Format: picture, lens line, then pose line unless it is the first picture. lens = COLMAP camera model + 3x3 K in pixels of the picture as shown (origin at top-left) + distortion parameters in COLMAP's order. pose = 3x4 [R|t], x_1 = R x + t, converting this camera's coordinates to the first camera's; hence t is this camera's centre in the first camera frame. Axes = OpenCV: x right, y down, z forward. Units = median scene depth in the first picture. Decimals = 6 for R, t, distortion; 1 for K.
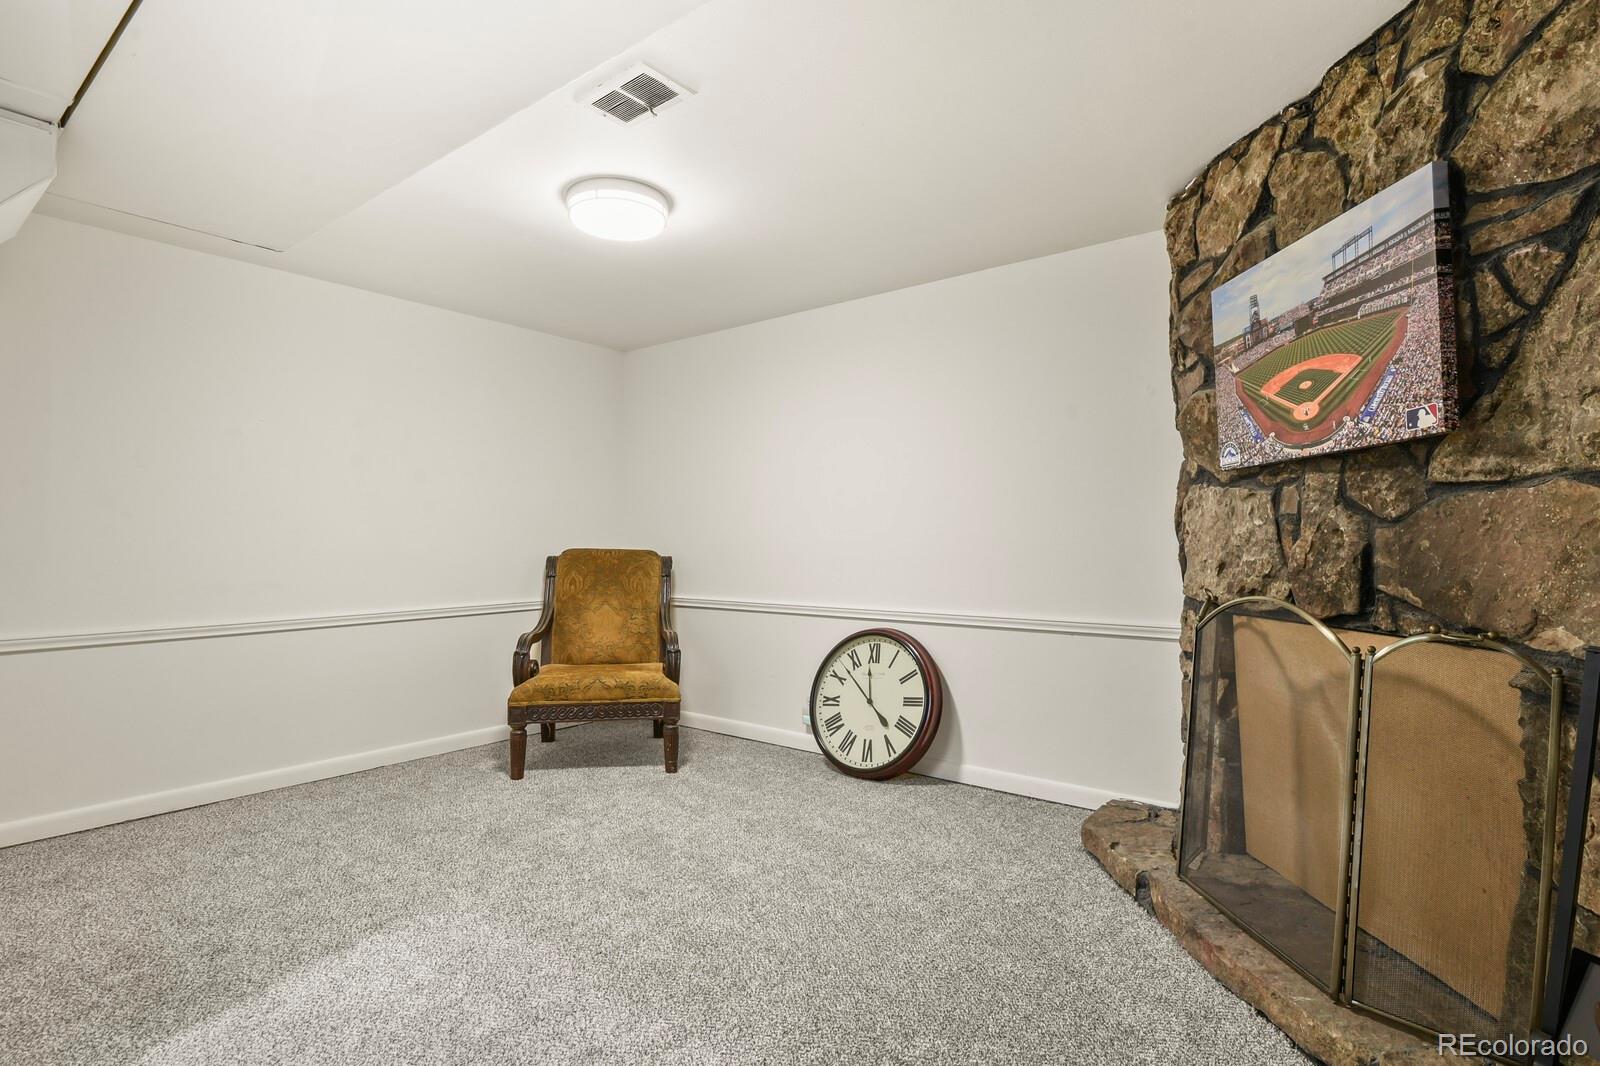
lens RADIAL K [[783.3, 0, 803.4], [0, 783.3, 536.9], [0, 0, 1]] dist [-0.012863, -0.003148]
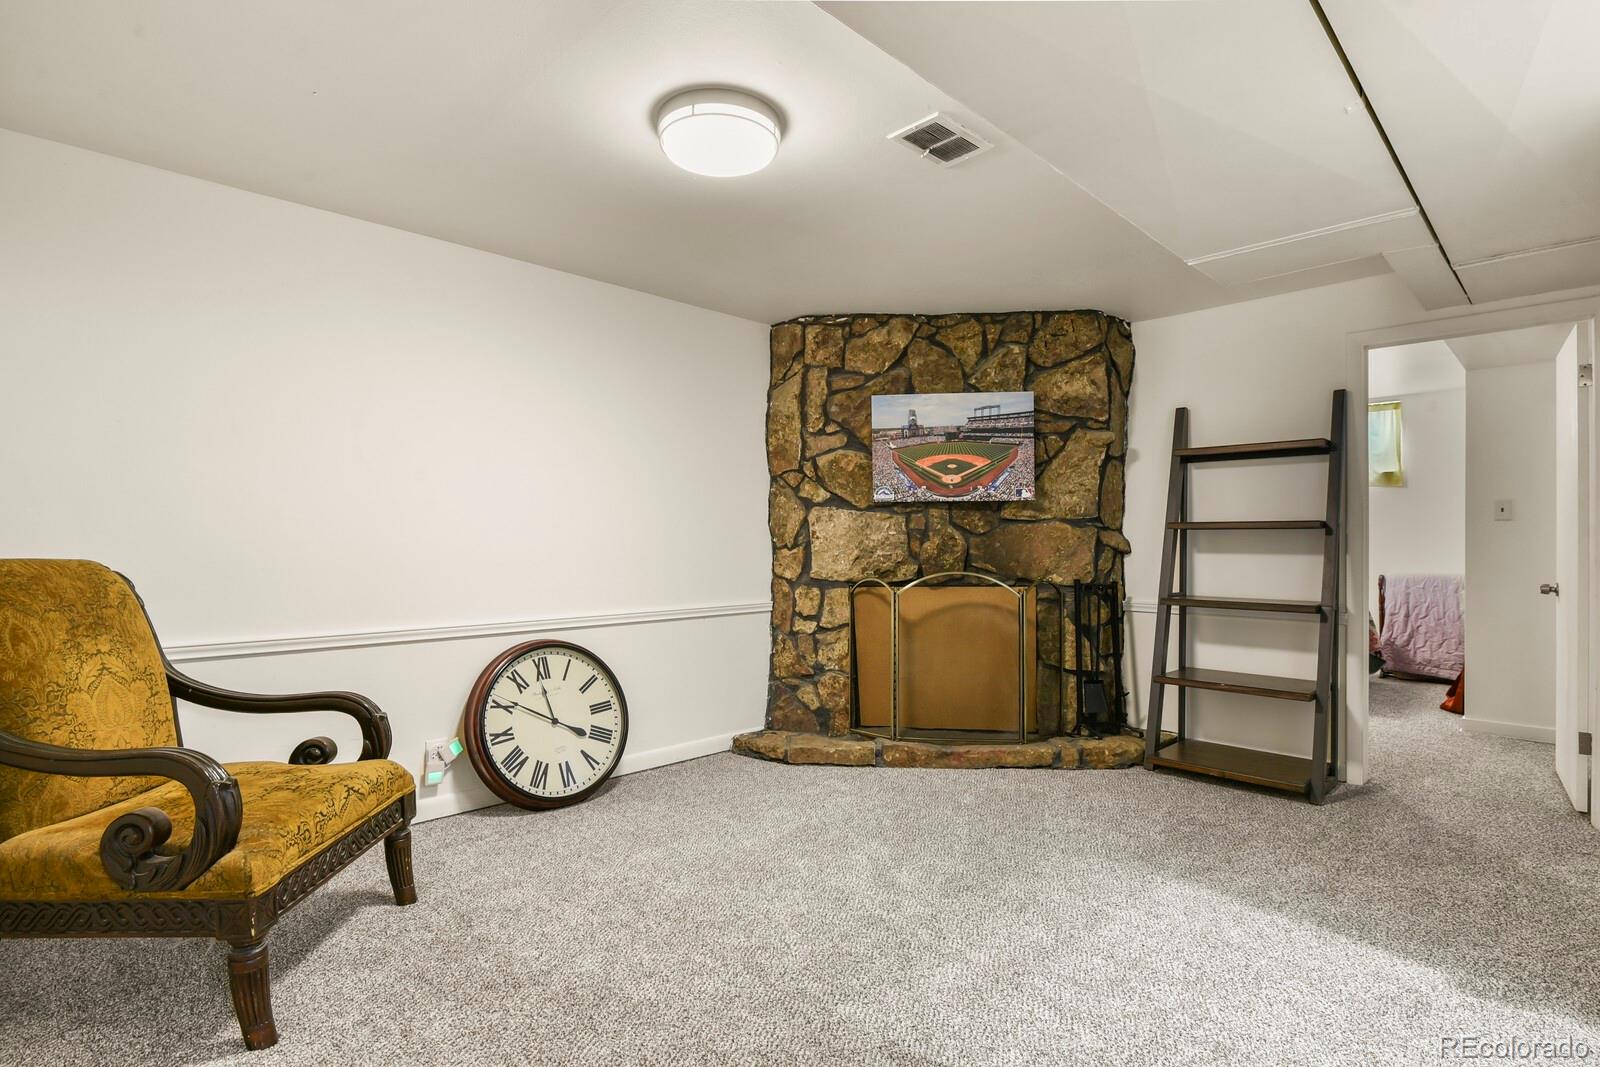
lens RADIAL K [[783.3, 0, 802.8], [0, 783.3, 537.5], [0, 0, 1]] dist [-0.012863, -0.003148]
pose [[0.134781, 0.007474, 0.990847, -1.370367], [-0.006697, 0.999956, -0.006632, 0.005990], [-0.990853, -0.005742, 0.134825, 1.069888]]
